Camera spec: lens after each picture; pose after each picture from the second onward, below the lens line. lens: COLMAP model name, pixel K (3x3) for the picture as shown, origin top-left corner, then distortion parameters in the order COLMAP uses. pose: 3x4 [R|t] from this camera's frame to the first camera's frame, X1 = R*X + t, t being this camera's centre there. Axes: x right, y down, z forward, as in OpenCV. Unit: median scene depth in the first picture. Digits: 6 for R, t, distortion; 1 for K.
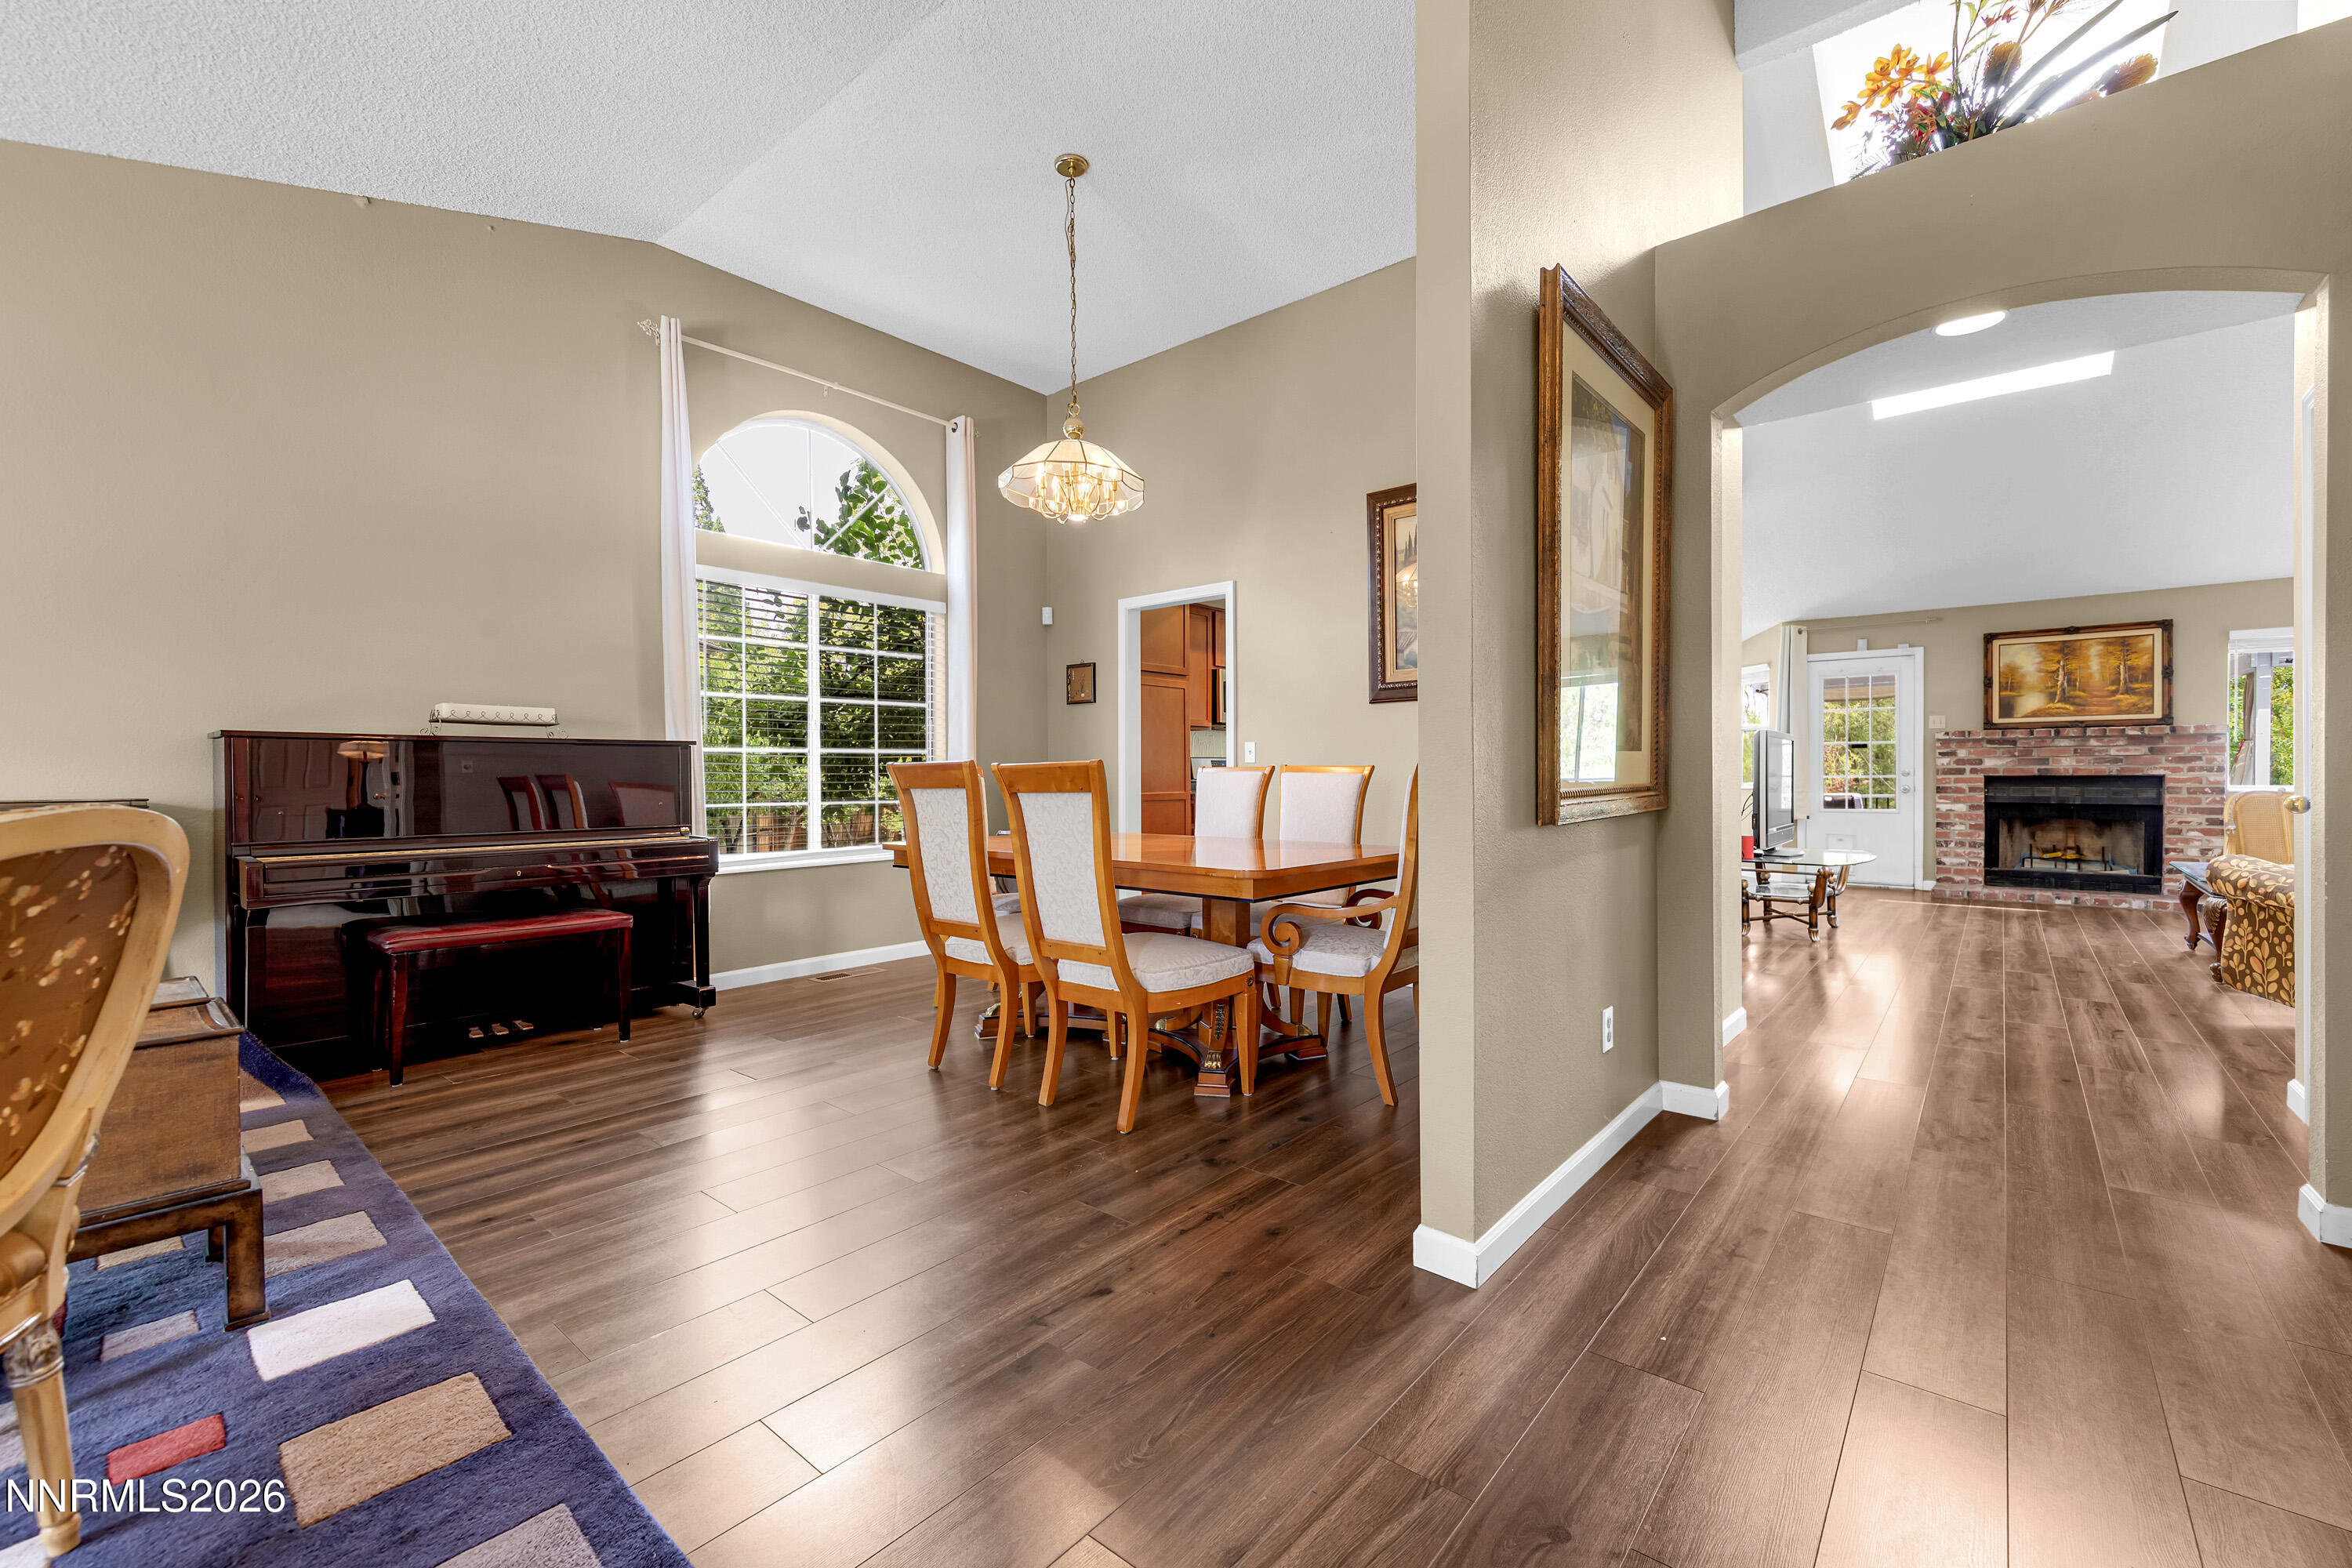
lens RADIAL K [[970.4, 0, 1192.0], [0, 970.4, 782.5], [0, 0, 1]] dist [-0.000429, -0.000185]
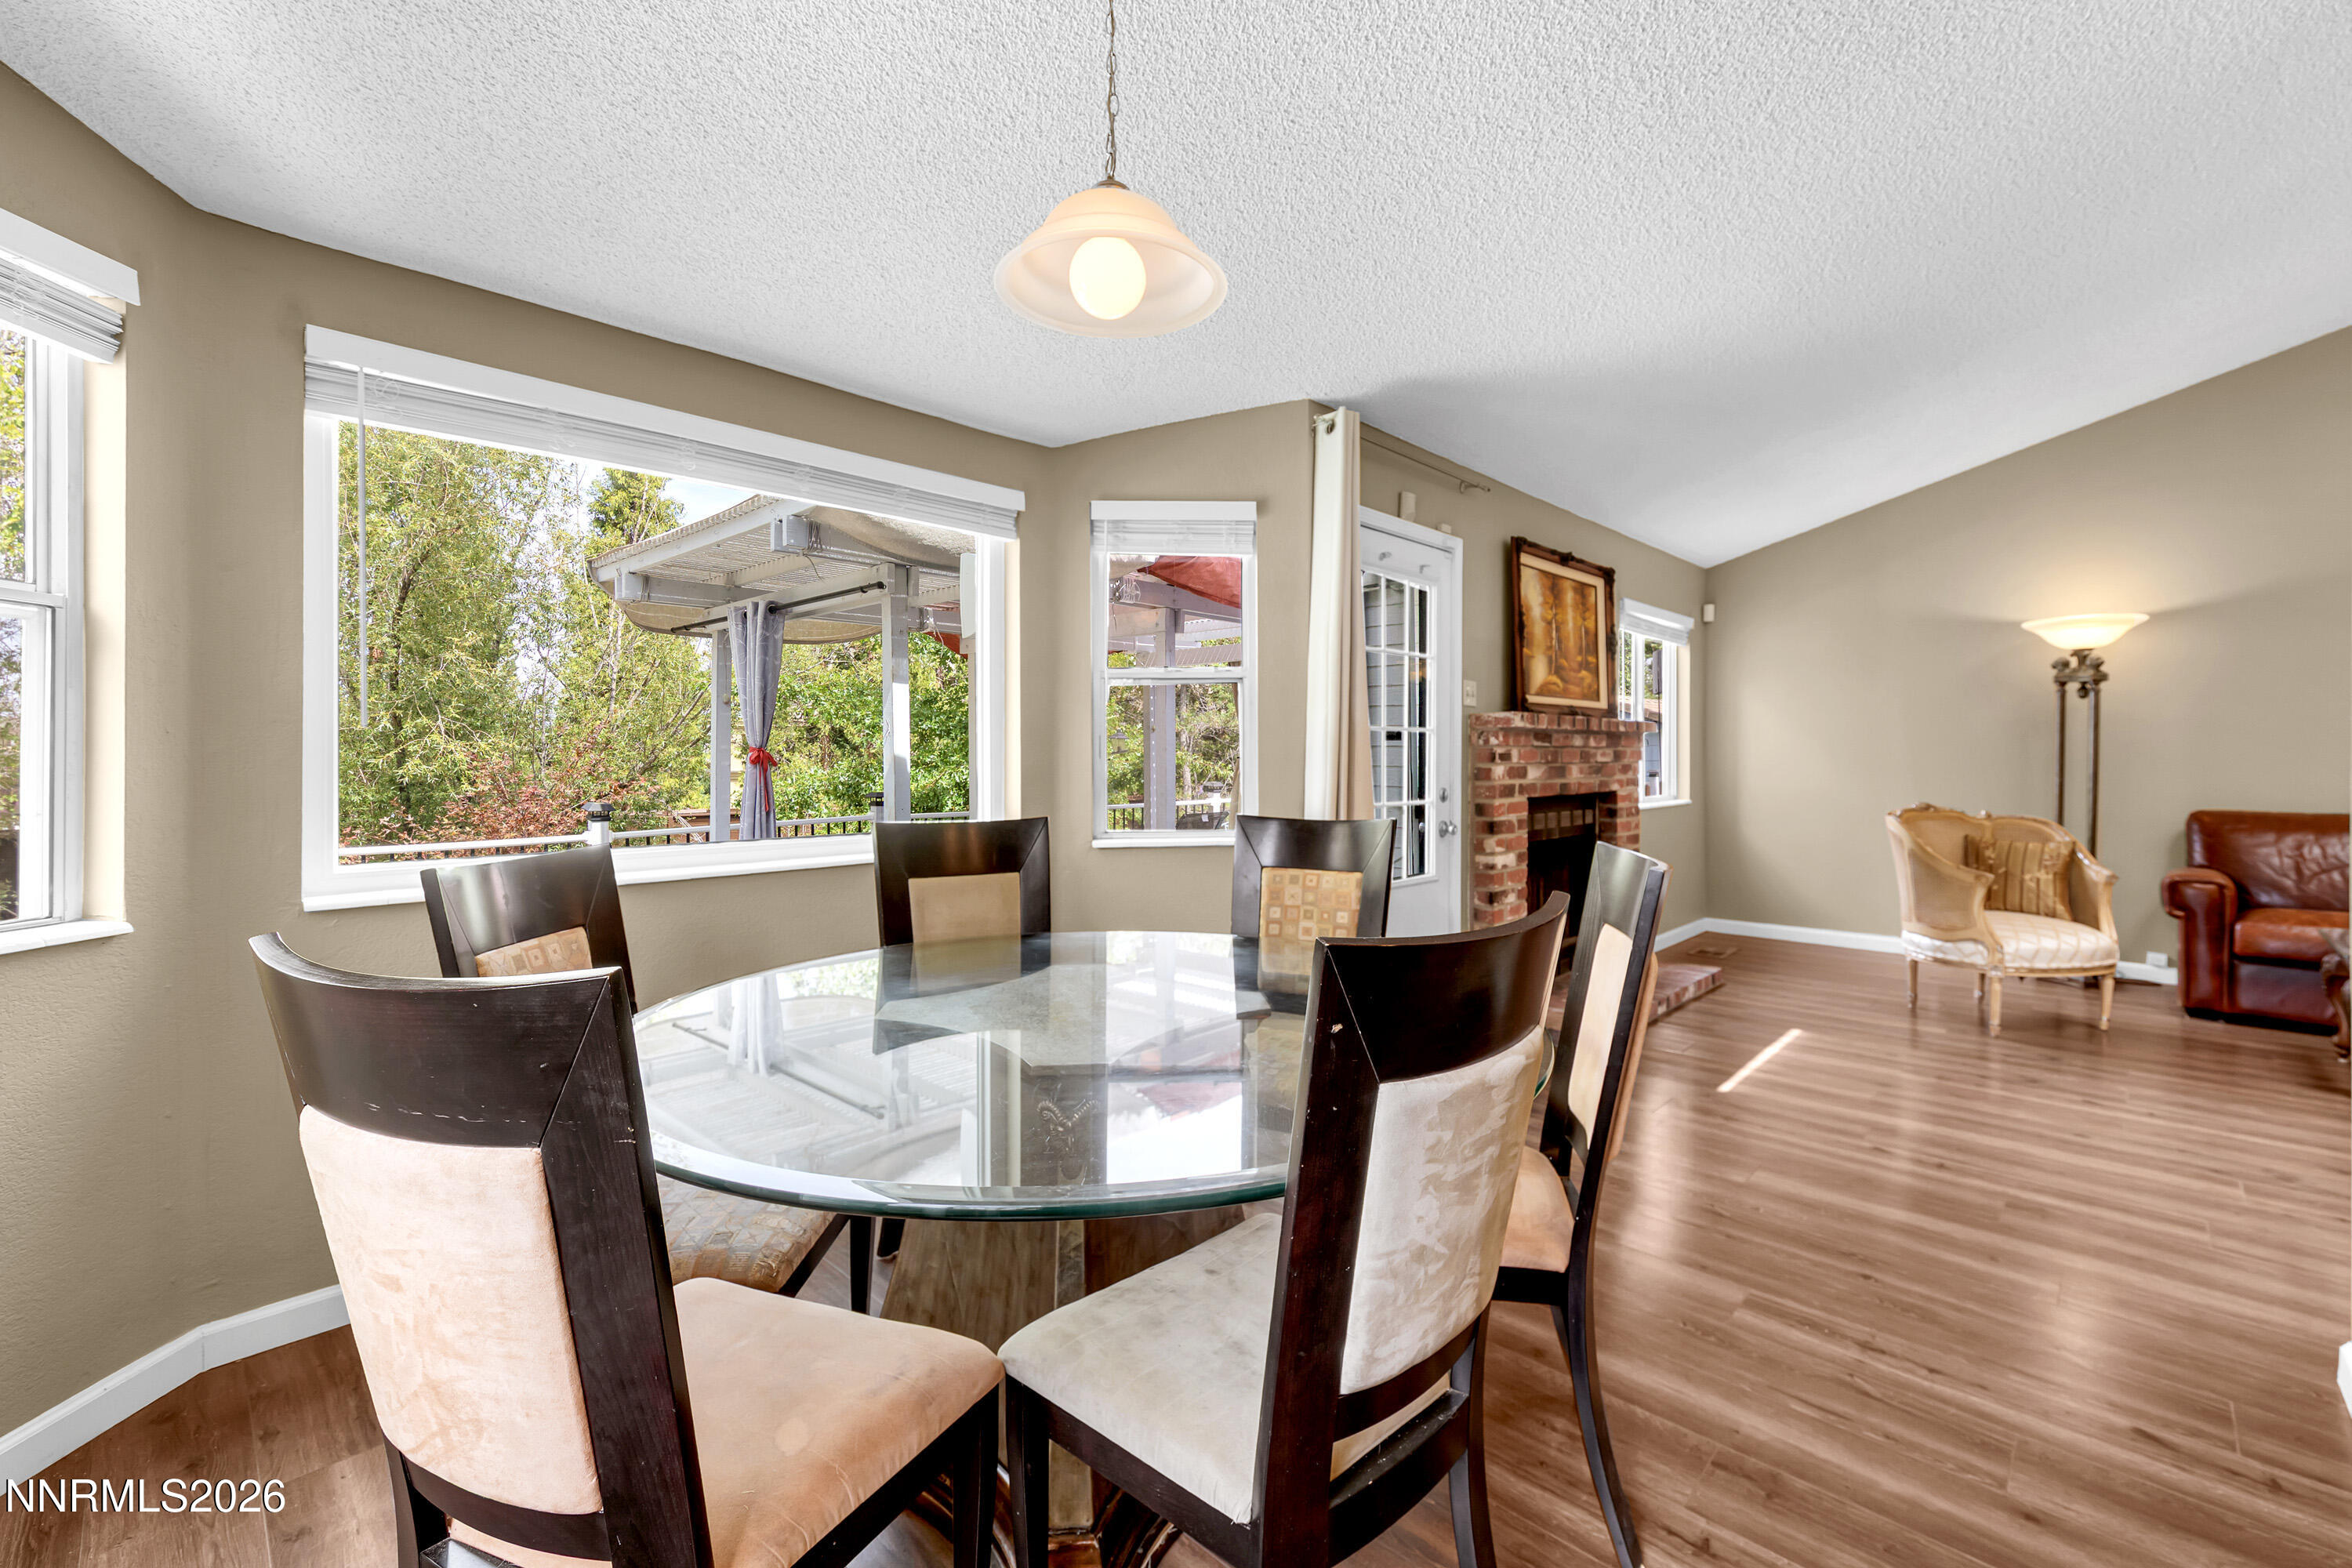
lens RADIAL K [[970.4, 0, 1192.0], [0, 970.4, 782.5], [0, 0, 1]] dist [-0.000429, -0.000185]
pose [[0.073141, -0.024248, 0.997027, 0.271045], [0.008118, 0.999686, 0.023717, -0.031344], [-0.997289, 0.006360, 0.073315, 1.192725]]
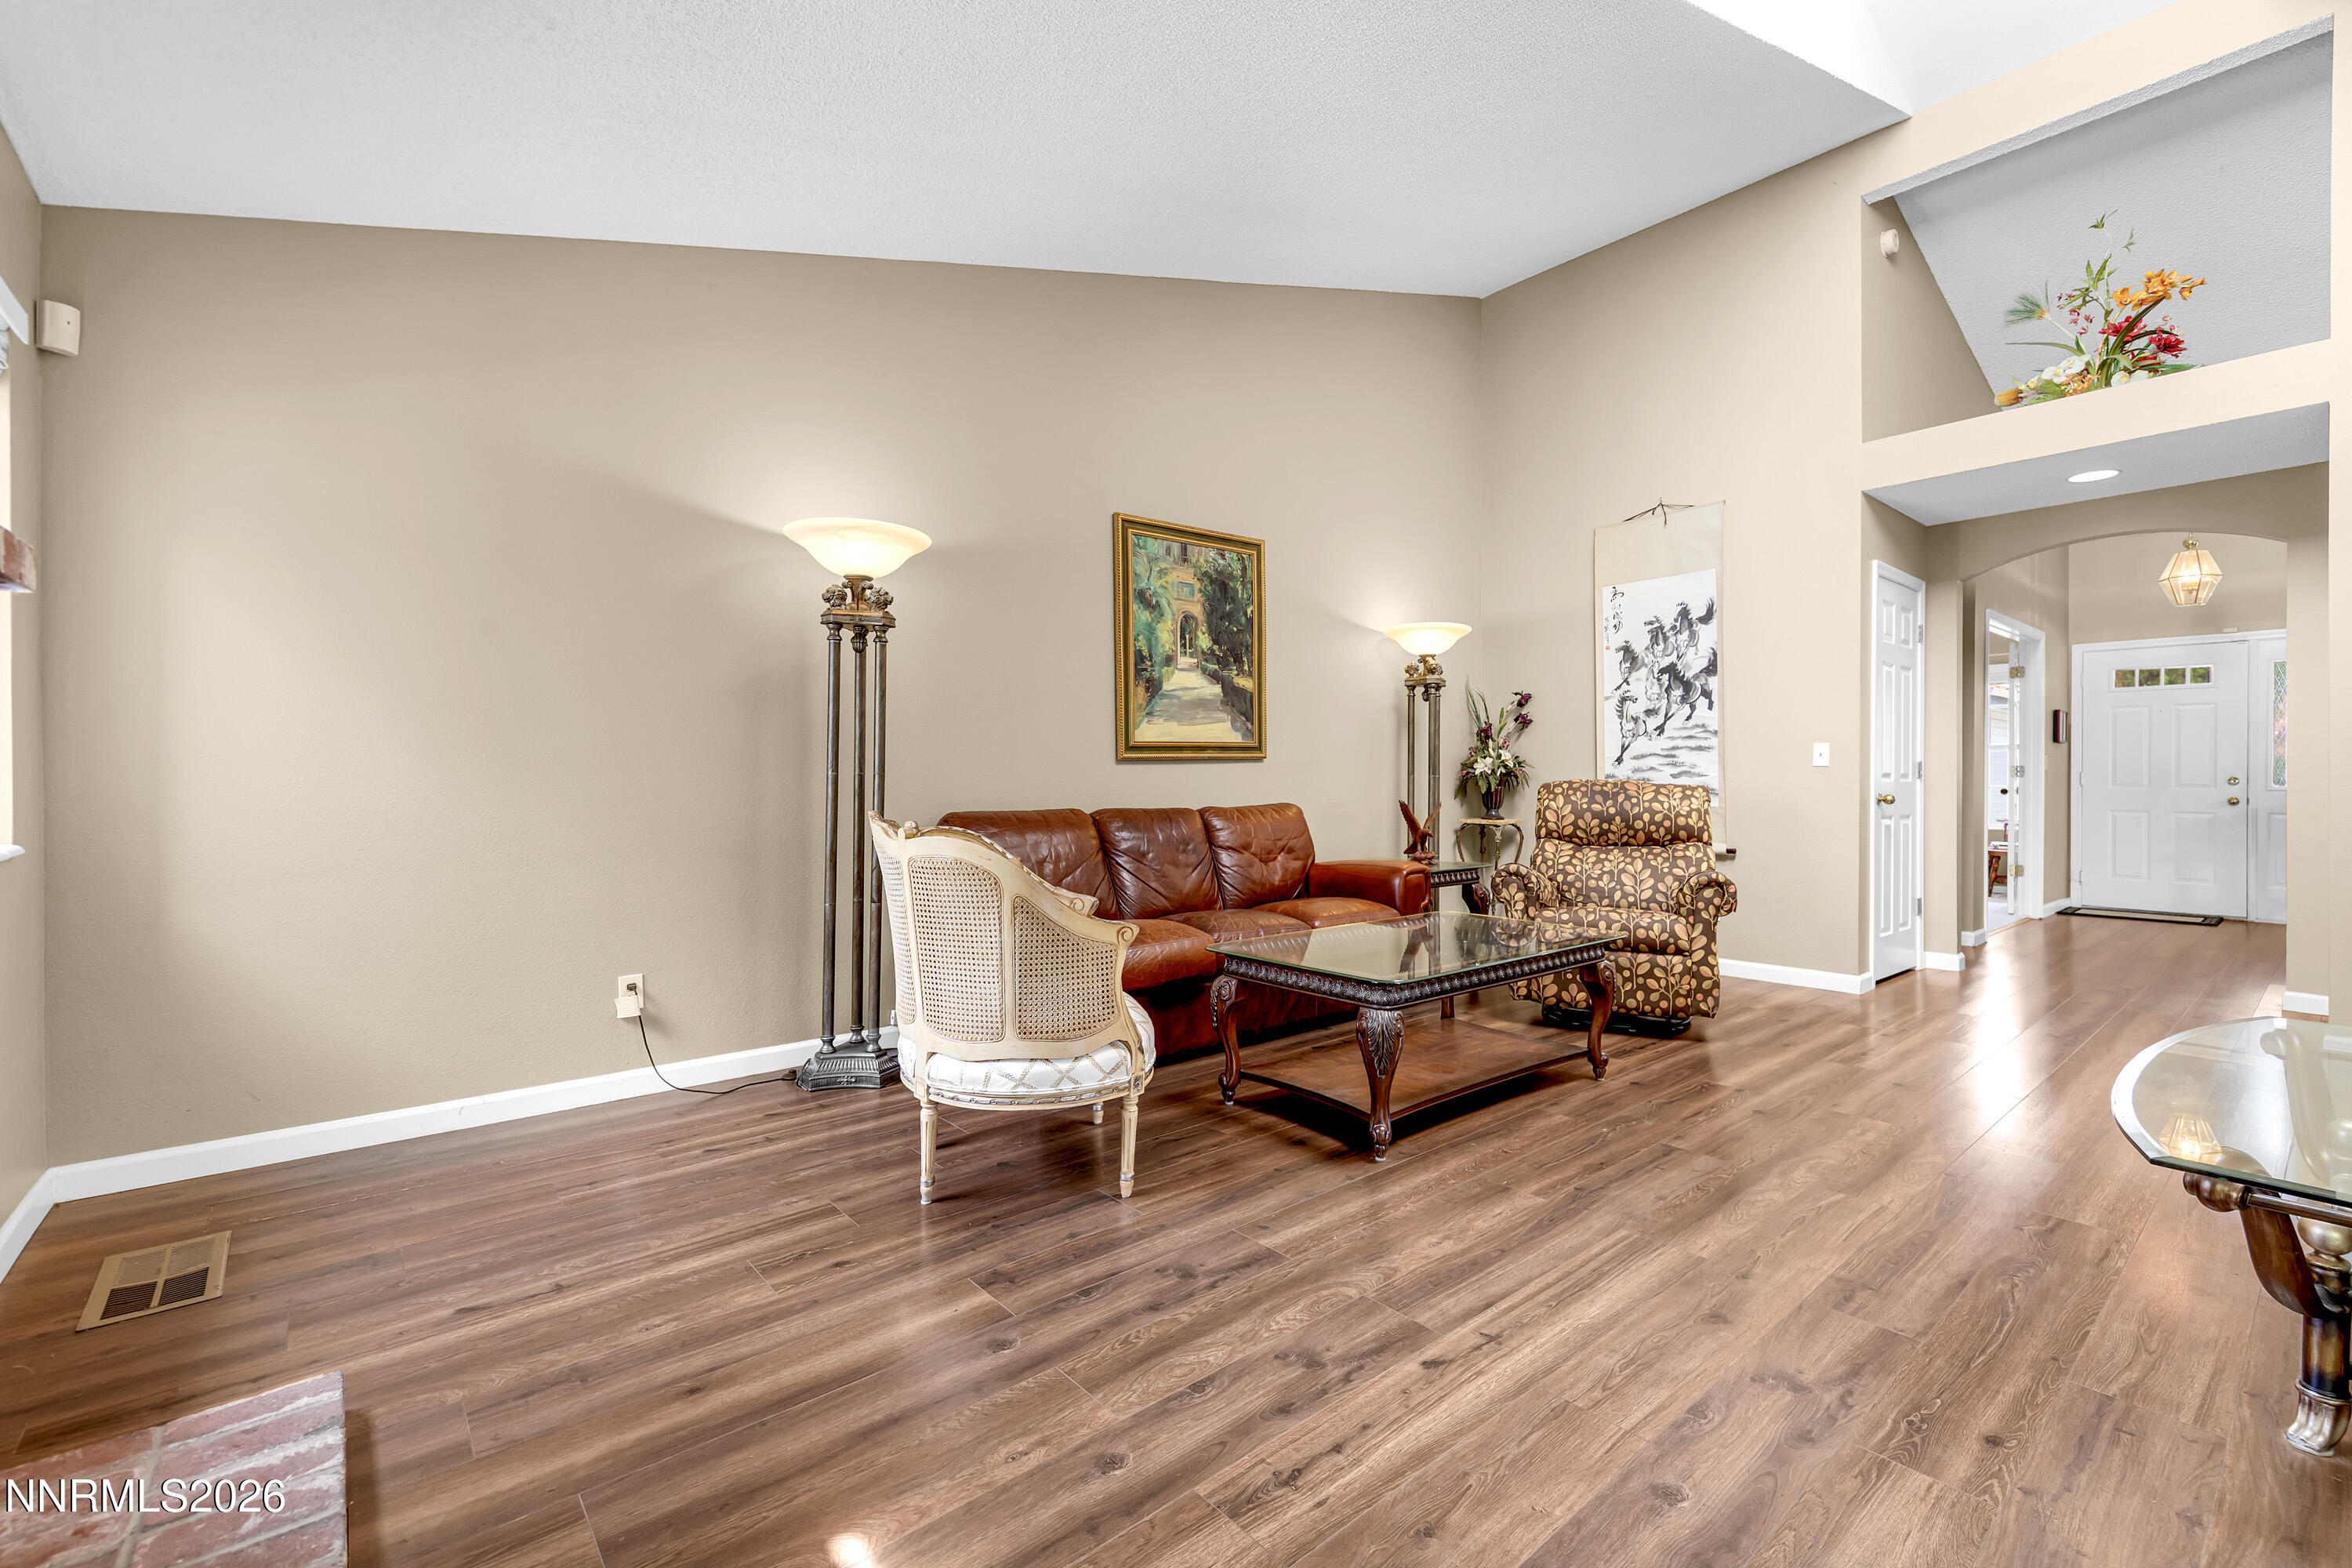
lens RADIAL K [[998.6, 0, 1207.3], [0, 998.6, 784.5], [0, 0, 1]] dist [0.000461, 0.000014]
pose [[-0.986692, 0.004606, 0.162533, 0.734163], [0.006699, 0.999902, 0.012333, -0.012475], [-0.162460, 0.013258, -0.986626, 1.061755]]
